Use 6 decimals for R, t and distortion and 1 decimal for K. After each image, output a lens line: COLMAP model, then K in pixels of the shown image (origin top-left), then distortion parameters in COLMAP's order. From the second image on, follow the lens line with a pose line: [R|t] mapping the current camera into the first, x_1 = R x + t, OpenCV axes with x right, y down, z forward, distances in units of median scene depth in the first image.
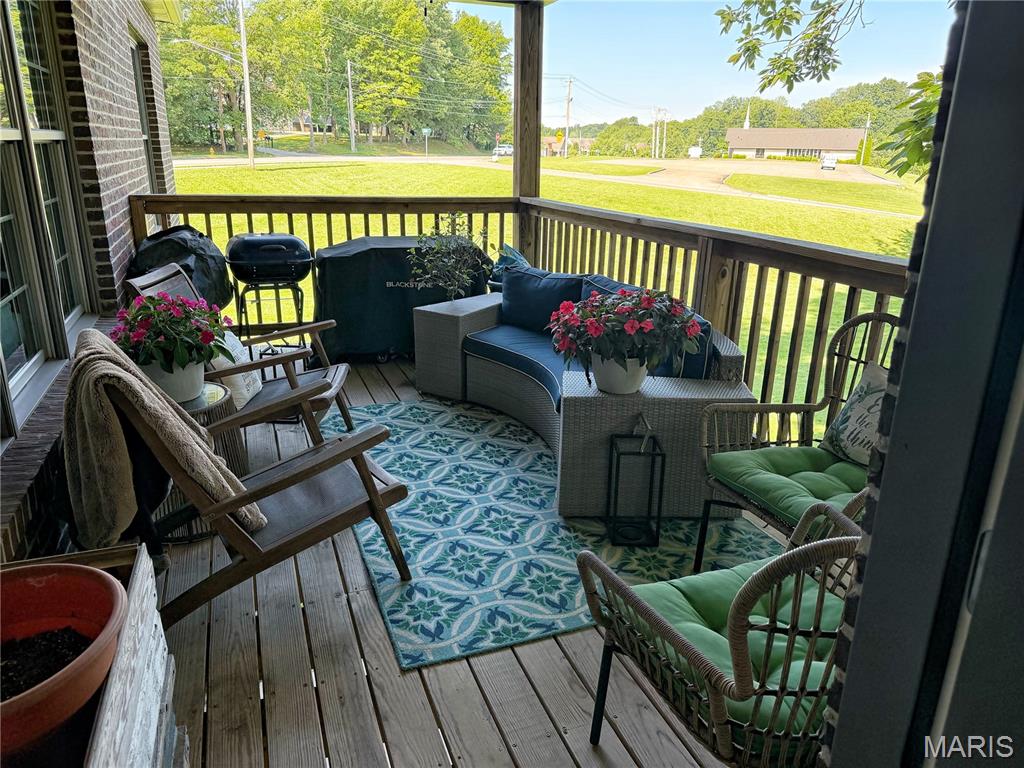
lens RADIAL K [[703.9, 0, 519.8], [0, 703.9, 377.4], [0, 0, 1]] dist [0.133476, -0.263908]
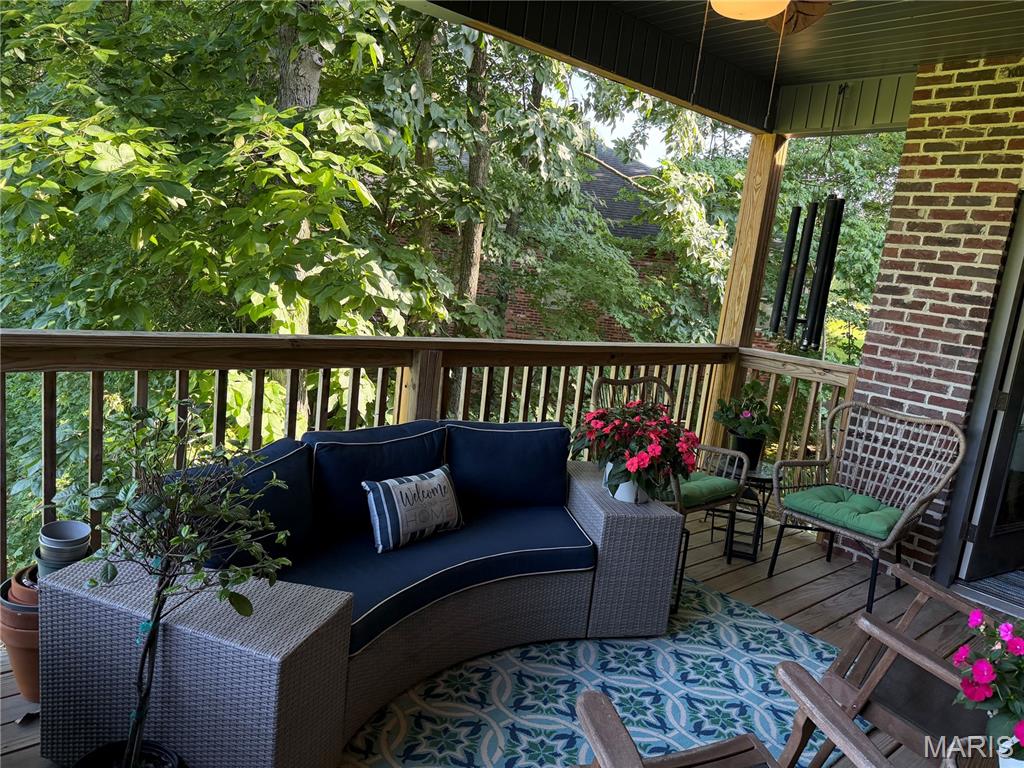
lens RADIAL K [[703.9, 0, 519.8], [0, 703.9, 377.4], [0, 0, 1]] dist [0.133476, -0.263908]
pose [[-0.315851, -0.214348, 0.924280, -0.430246], [0.175855, 0.944044, 0.279026, -0.274276], [-0.932370, 0.250670, -0.260483, 0.782550]]
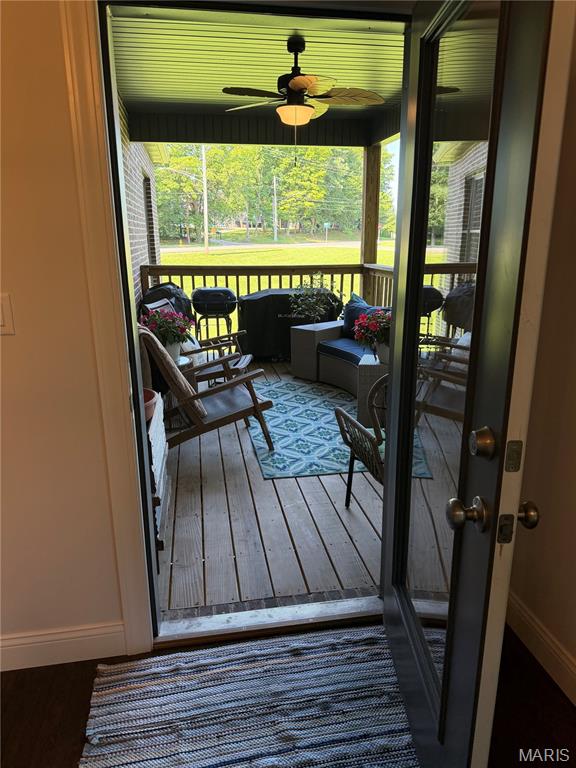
lens RADIAL K [[528.0, 0, 288.0], [0, 528.0, 384.0], [0, 0, 1]] dist [0.133476, -0.263908]
pose [[0.980454, 0.030434, -0.194381, 0.082044], [-0.038324, 0.998582, -0.036958, 0.074474], [0.192981, 0.043685, 0.980230, -0.220658]]
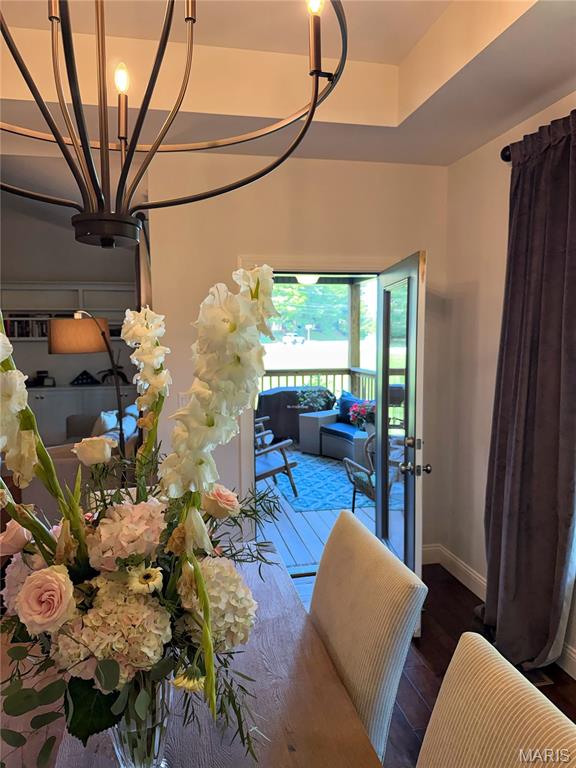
lens RADIAL K [[528.0, 0, 288.0], [0, 528.0, 384.0], [0, 0, 1]] dist [0.133476, -0.263908]
pose [[0.986442, -0.010340, -0.163784, 0.080304], [-0.025649, 0.976035, -0.216097, 0.148508], [0.162094, 0.217368, 0.962537, -0.575834]]
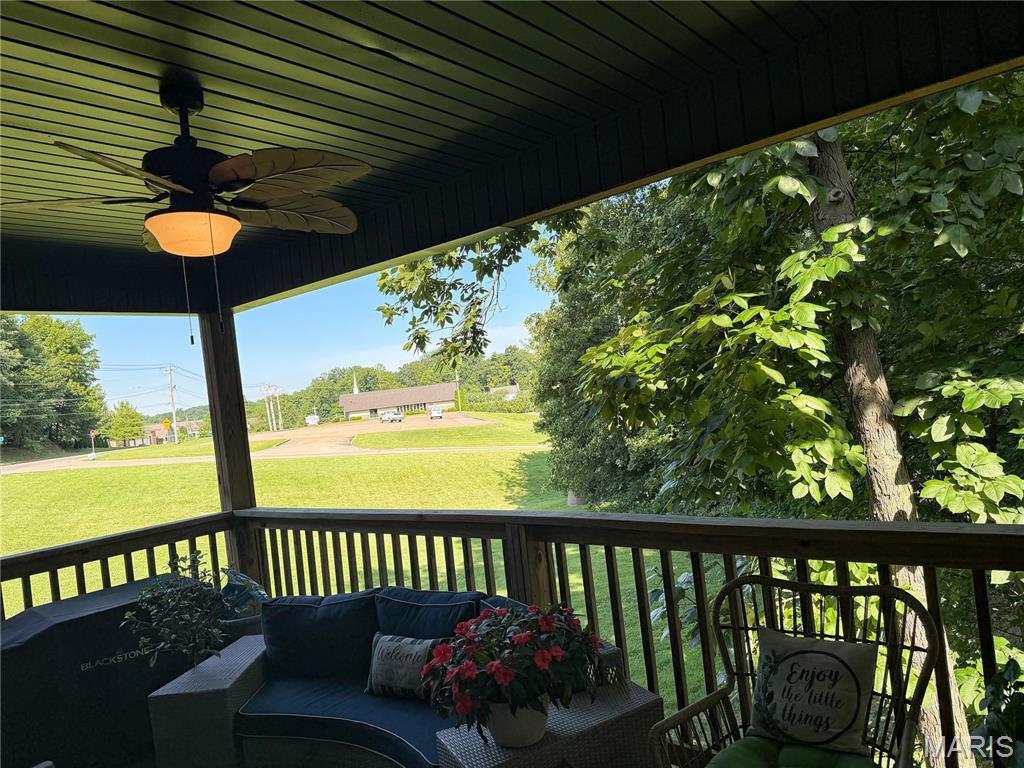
lens RADIAL K [[699.7, 0, 512.0], [0, 699.7, 384.0], [0, 0, 1]] dist [0.132786, -0.178102]
pose [[0.865326, -0.108700, 0.489280, -0.125193], [0.270928, 0.922733, -0.274158, -0.074412], [-0.421673, 0.369796, 0.827915, 0.090228]]
